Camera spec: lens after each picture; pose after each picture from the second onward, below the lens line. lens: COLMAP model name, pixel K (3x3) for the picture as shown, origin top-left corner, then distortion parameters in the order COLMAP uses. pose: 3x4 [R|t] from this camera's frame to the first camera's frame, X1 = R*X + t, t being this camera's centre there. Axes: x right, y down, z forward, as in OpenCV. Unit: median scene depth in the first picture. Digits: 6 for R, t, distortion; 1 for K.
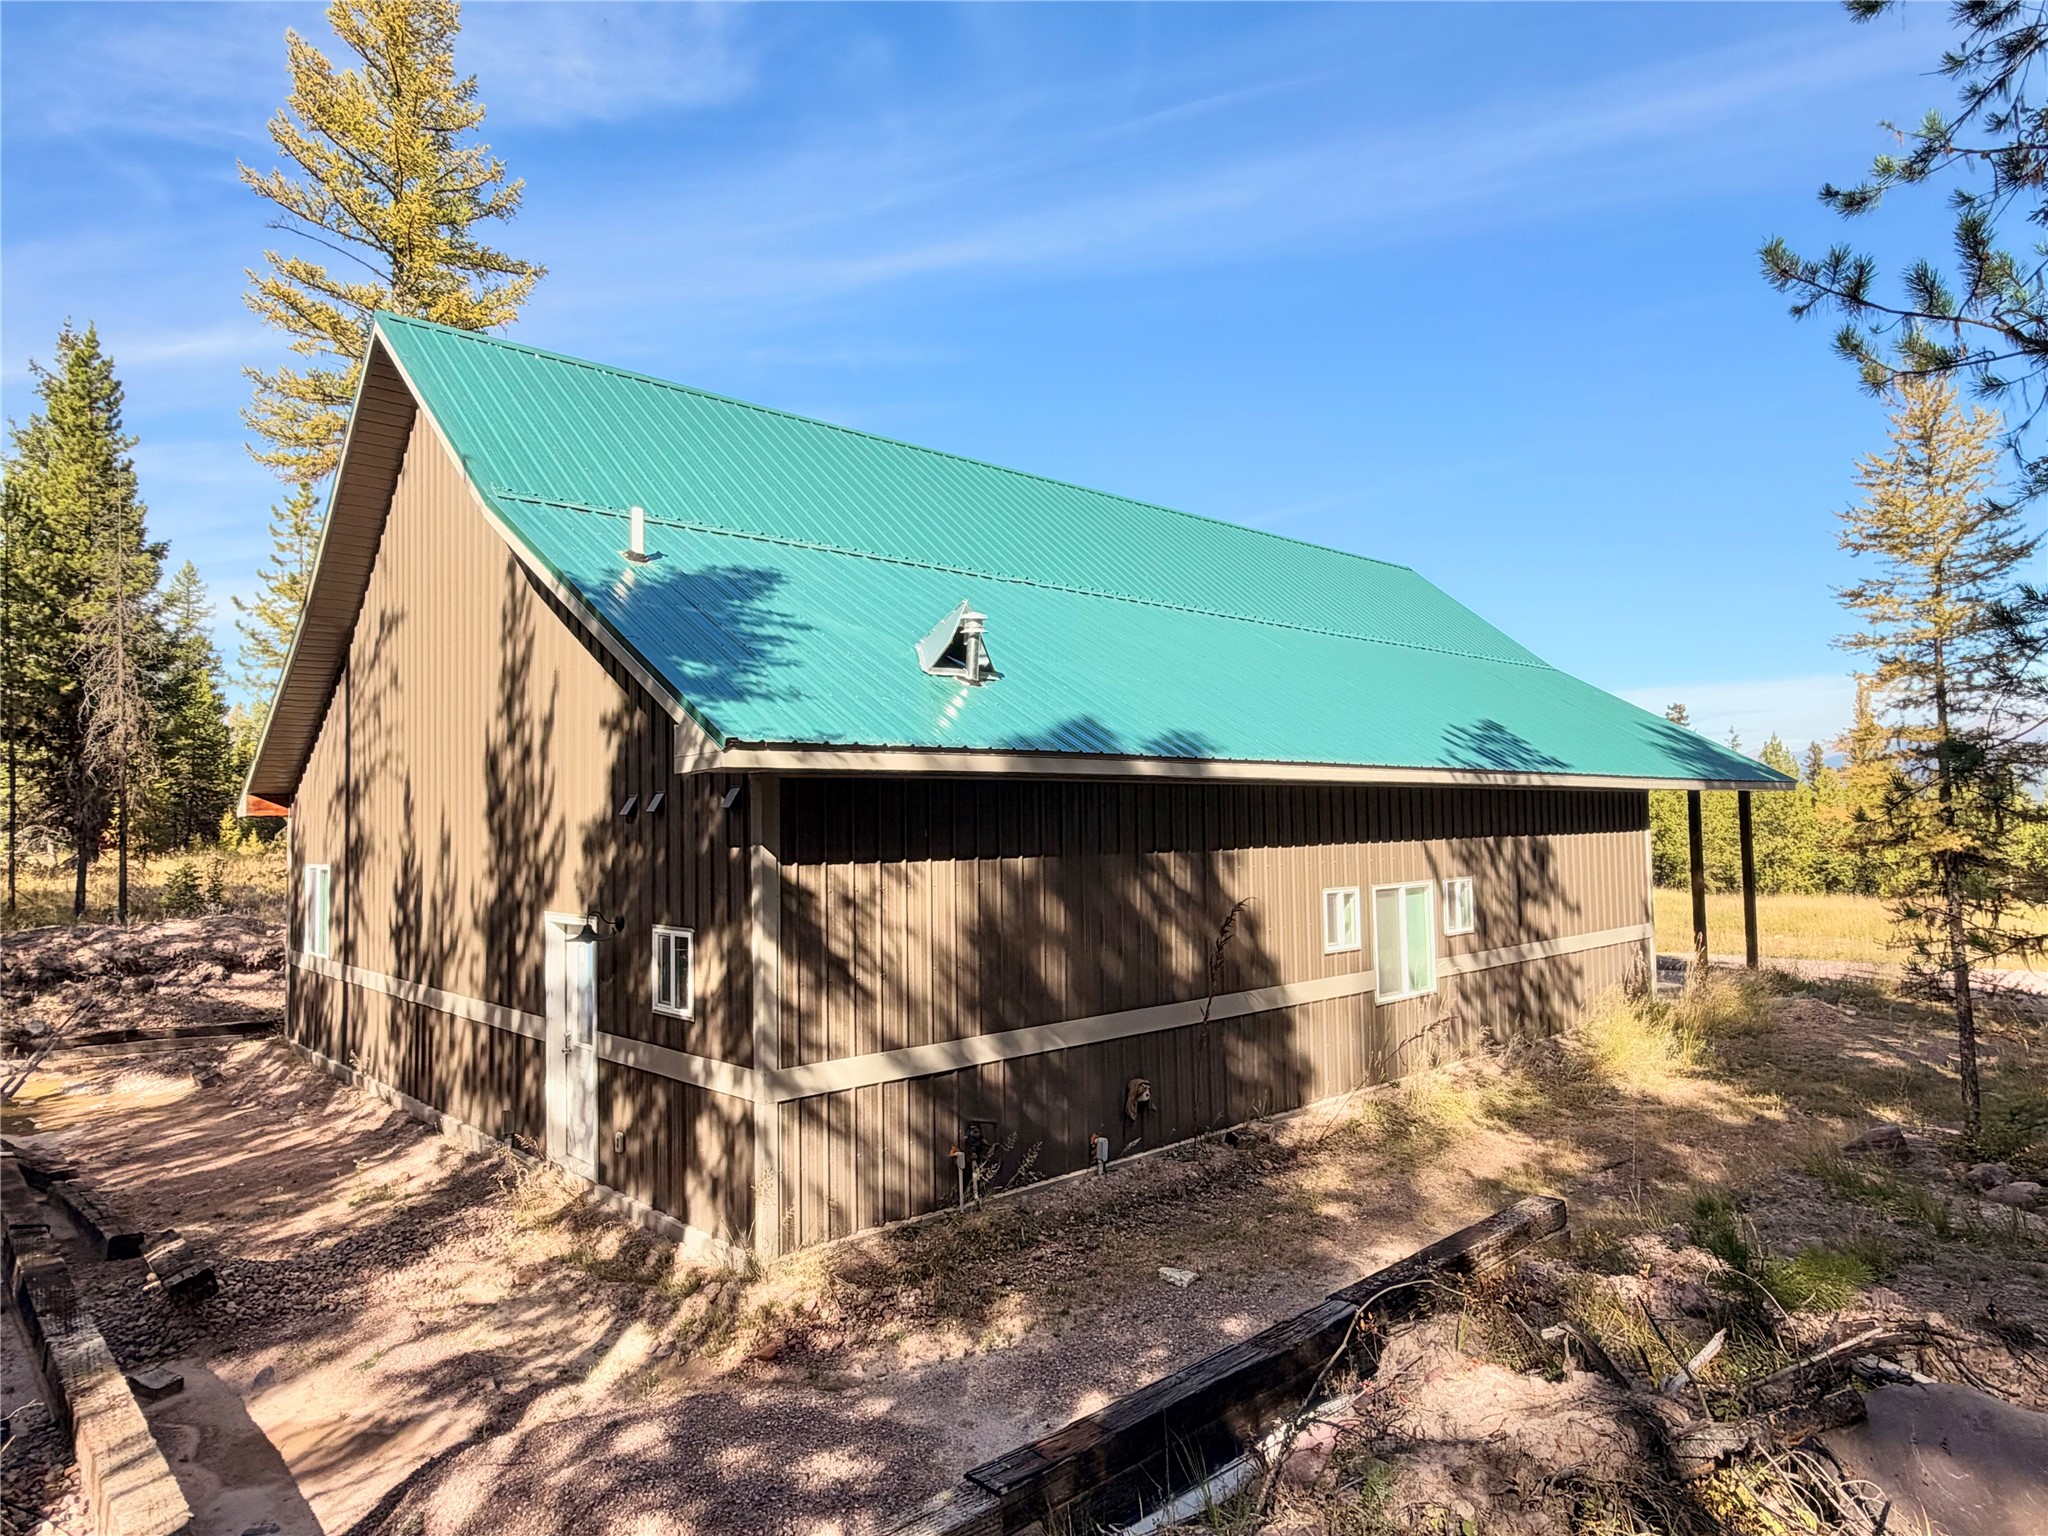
lens RADIAL K [[1196.2, 0, 1023.0], [0, 1196.2, 774.6], [0, 0, 1]] dist [-0.004839, -0.000585]
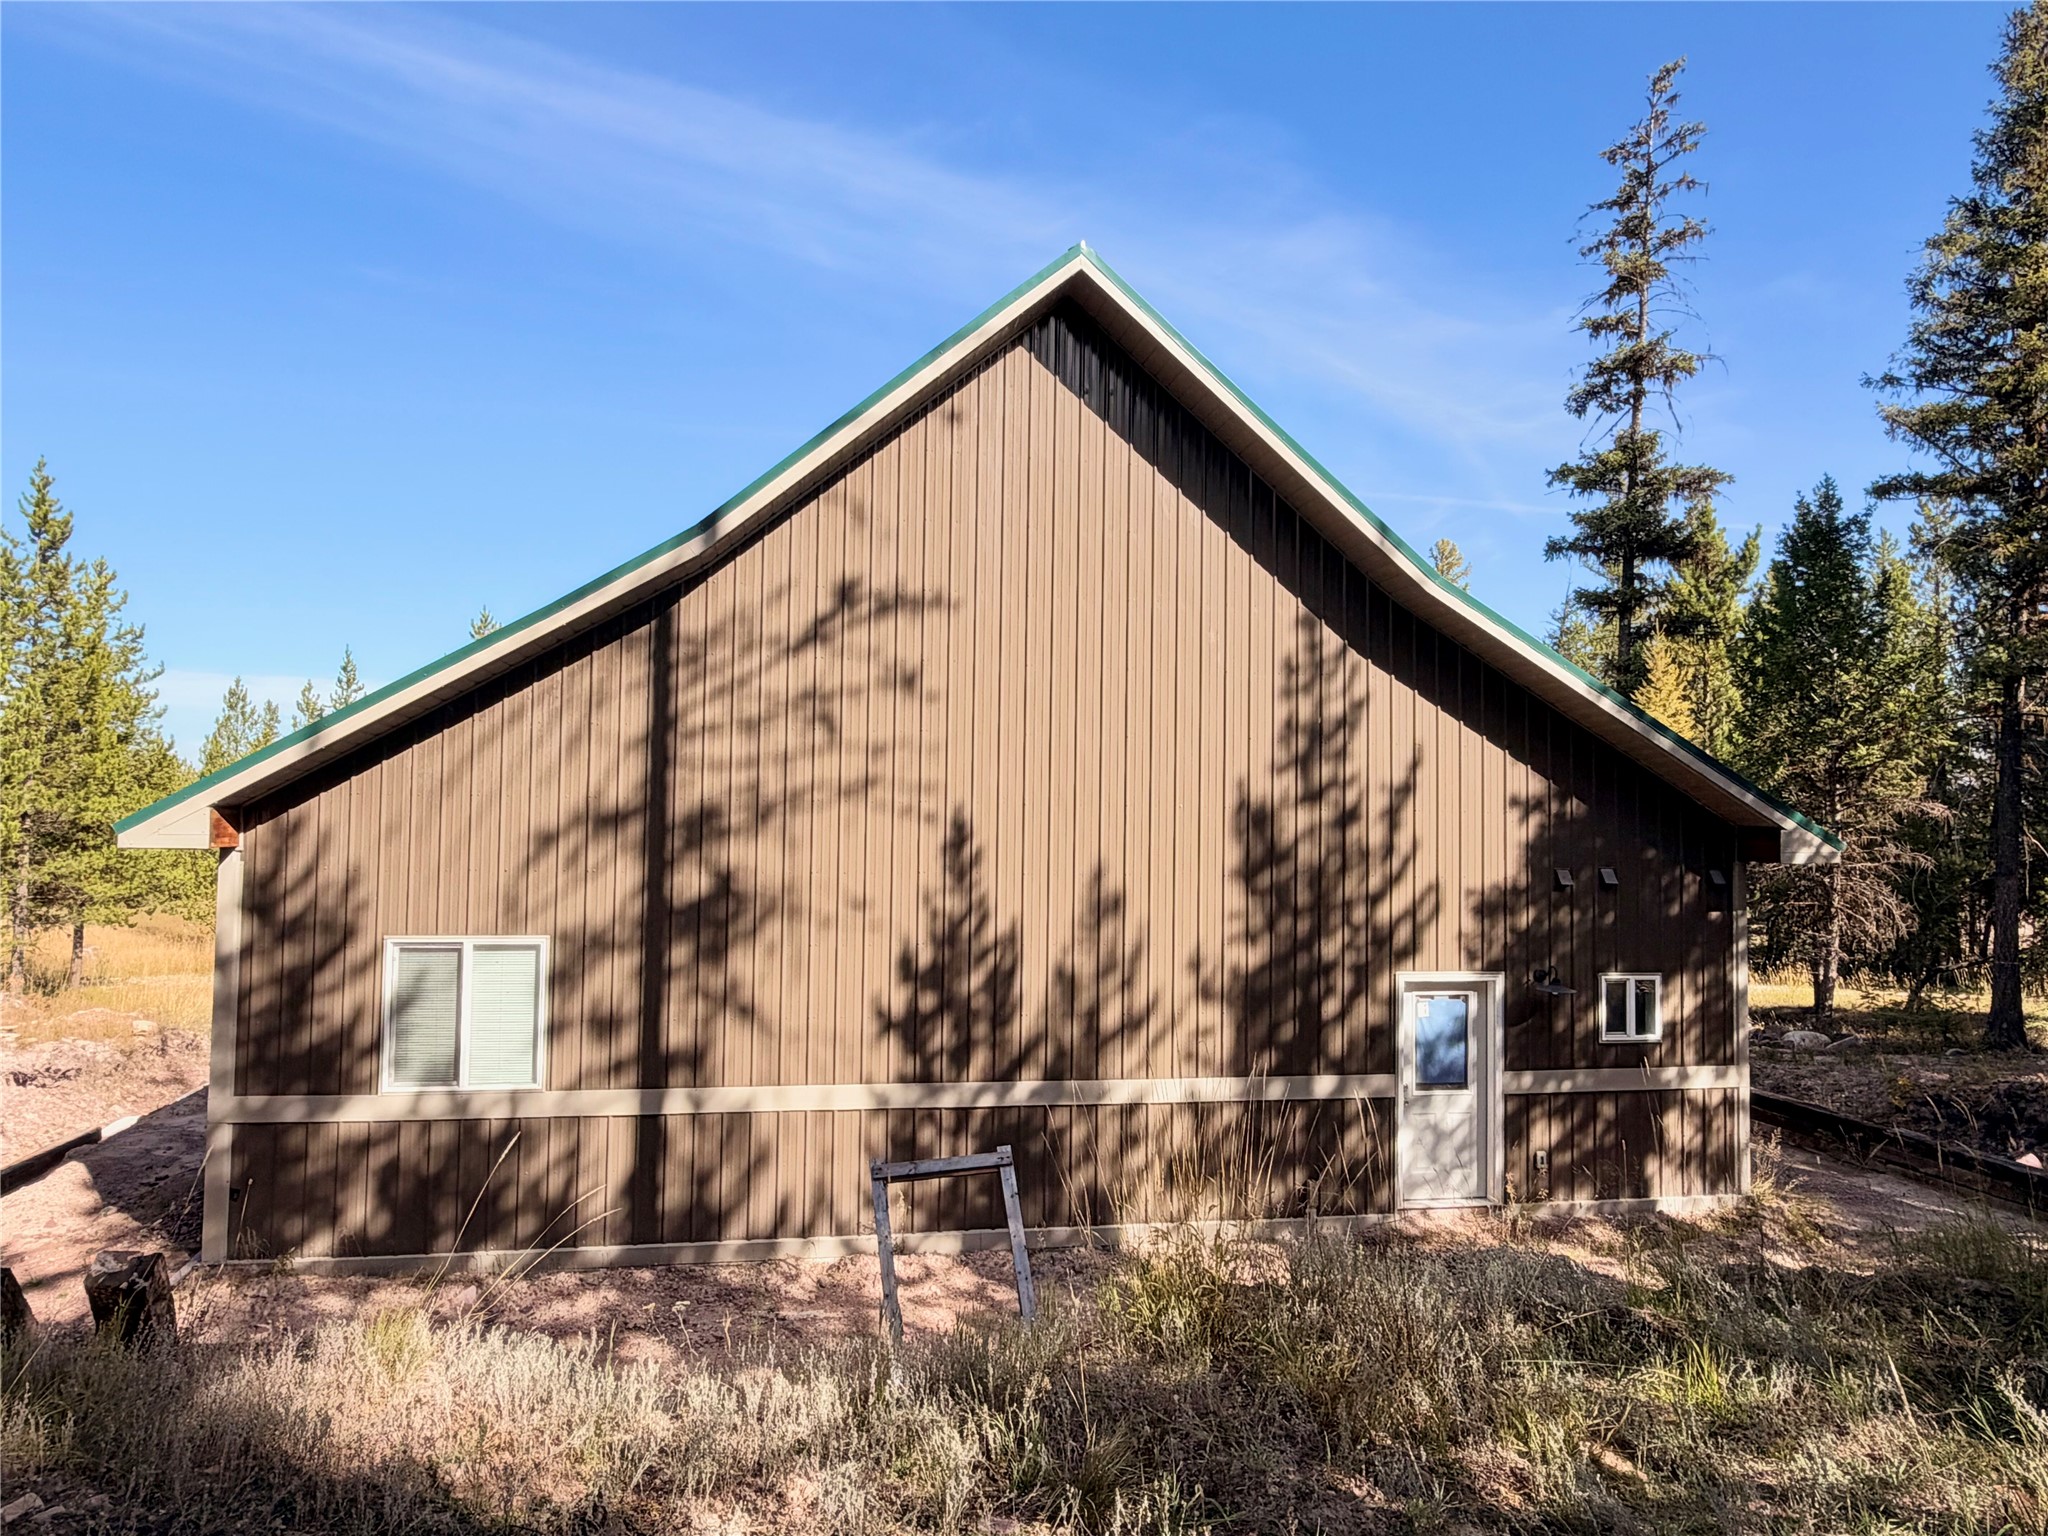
lens RADIAL K [[1336.7, 0, 1029.8], [0, 1336.7, 758.8], [0, 0, 1]] dist [-0.004021, 0.000058]
pose [[0.540372, 0.064429, 0.838956, -1.836635], [-0.063075, 0.997360, -0.035967, -0.010528], [-0.839059, -0.033481, 0.543010, 0.754549]]
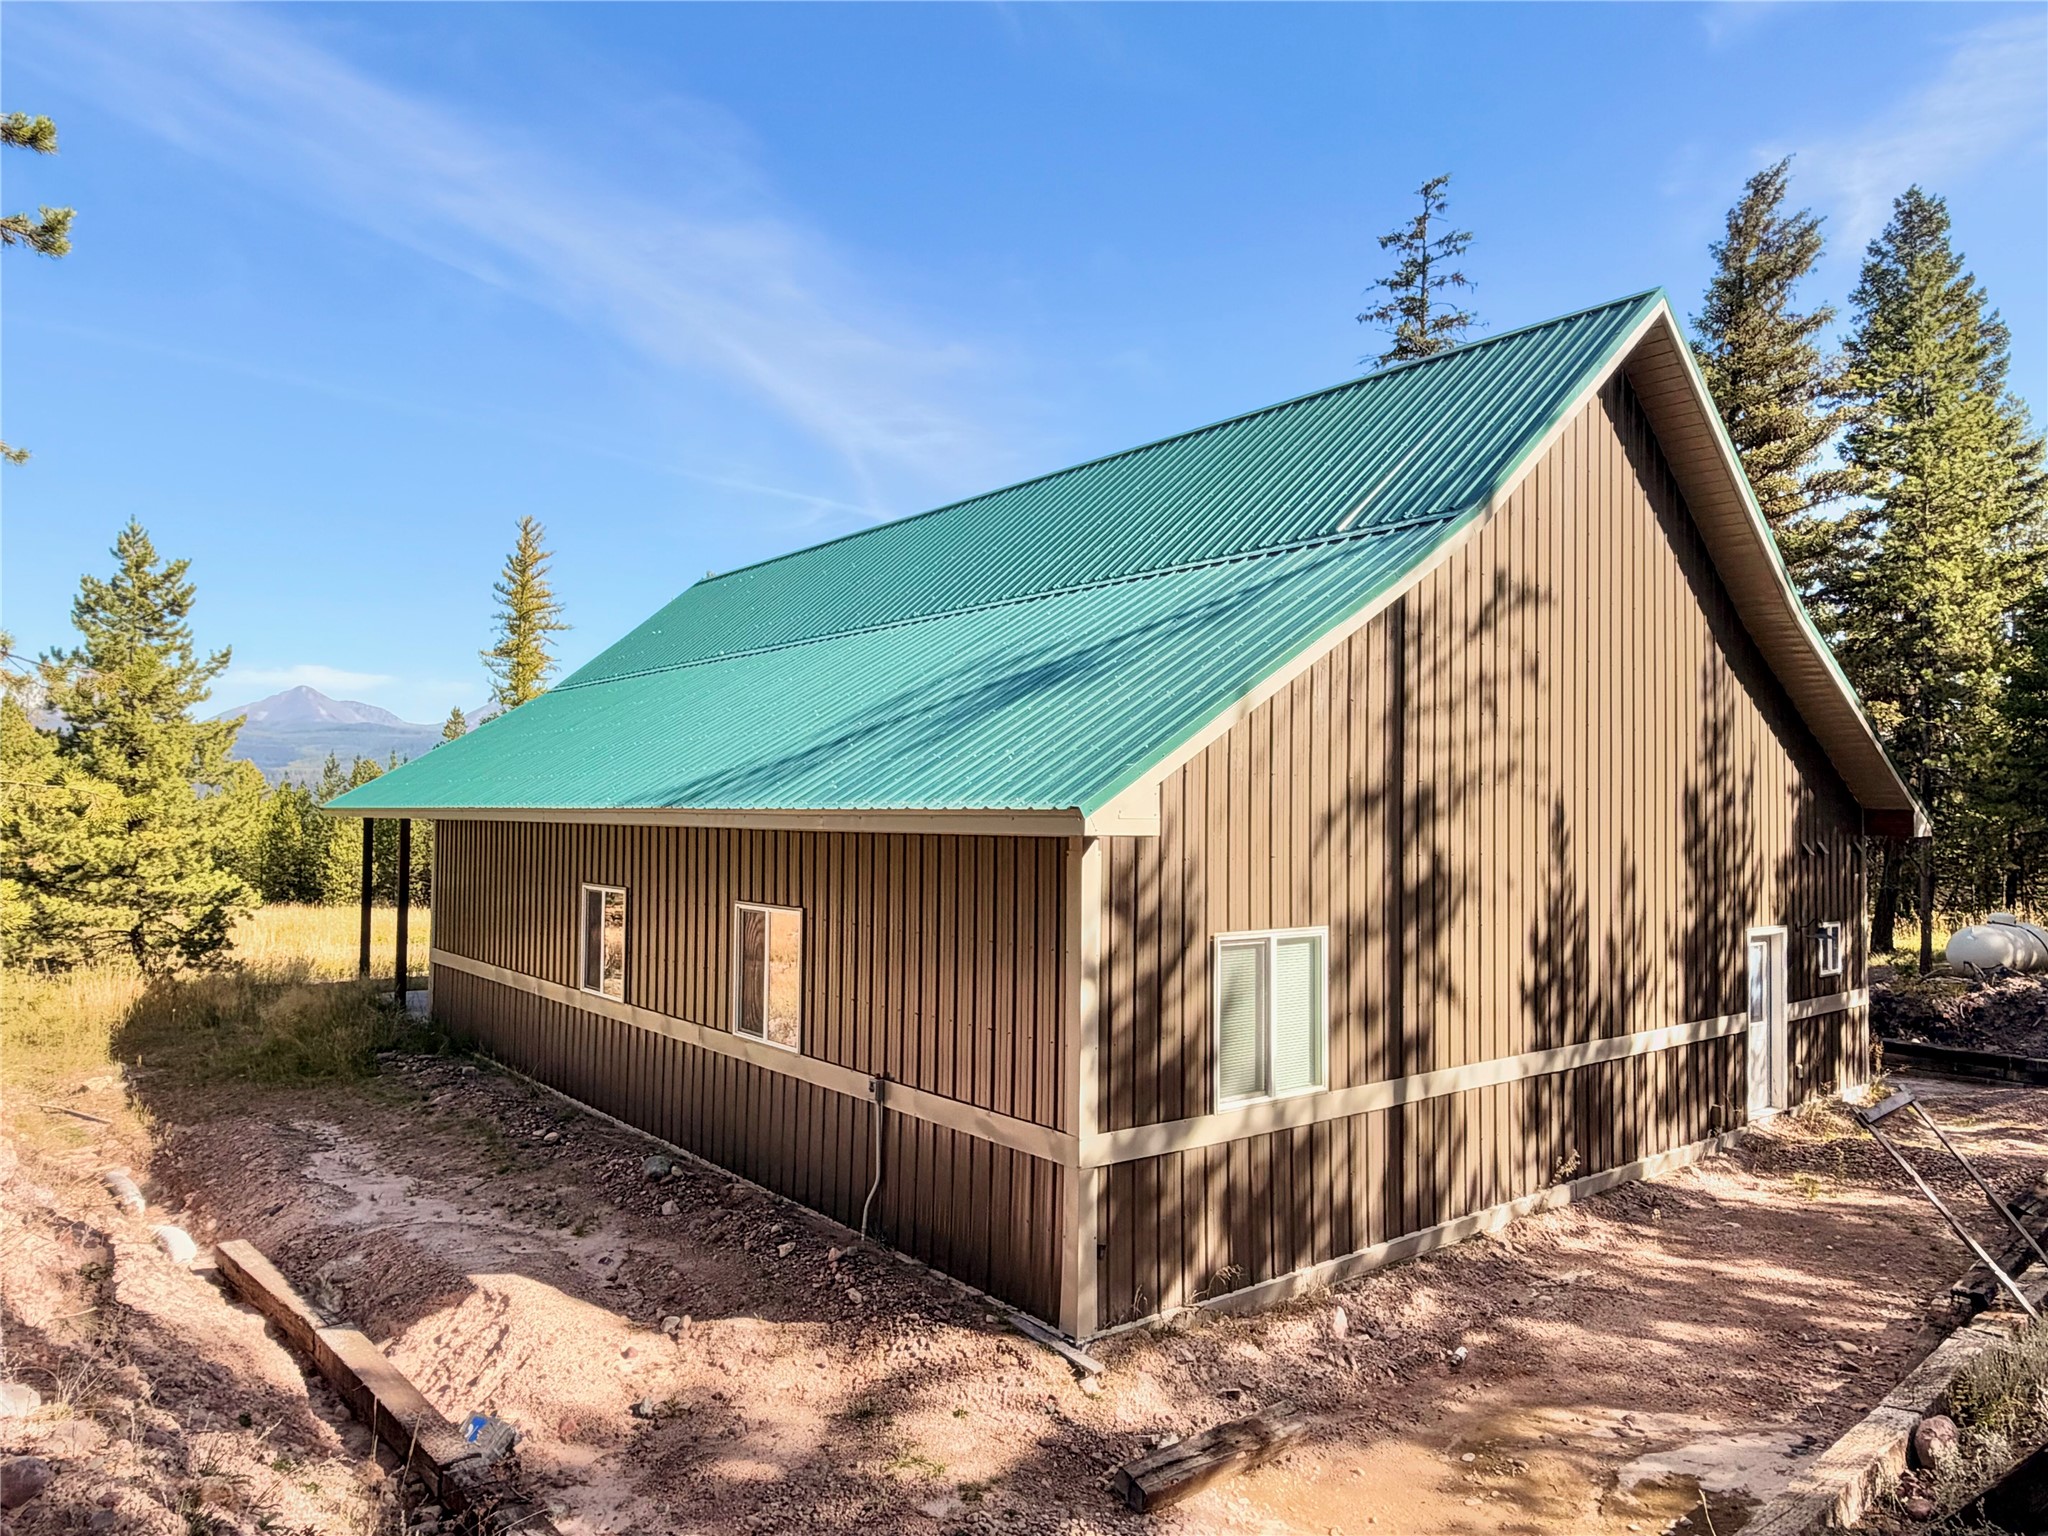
lens RADIAL K [[1336.7, 0, 1023.3], [0, 1336.7, 779.9], [0, 0, 1]] dist [-0.004021, 0.000058]
pose [[0.062536, 0.048509, 0.996863, -2.201349], [-0.059051, 0.997248, -0.044824, 0.078025], [-0.996294, -0.056063, 0.065228, 1.981051]]
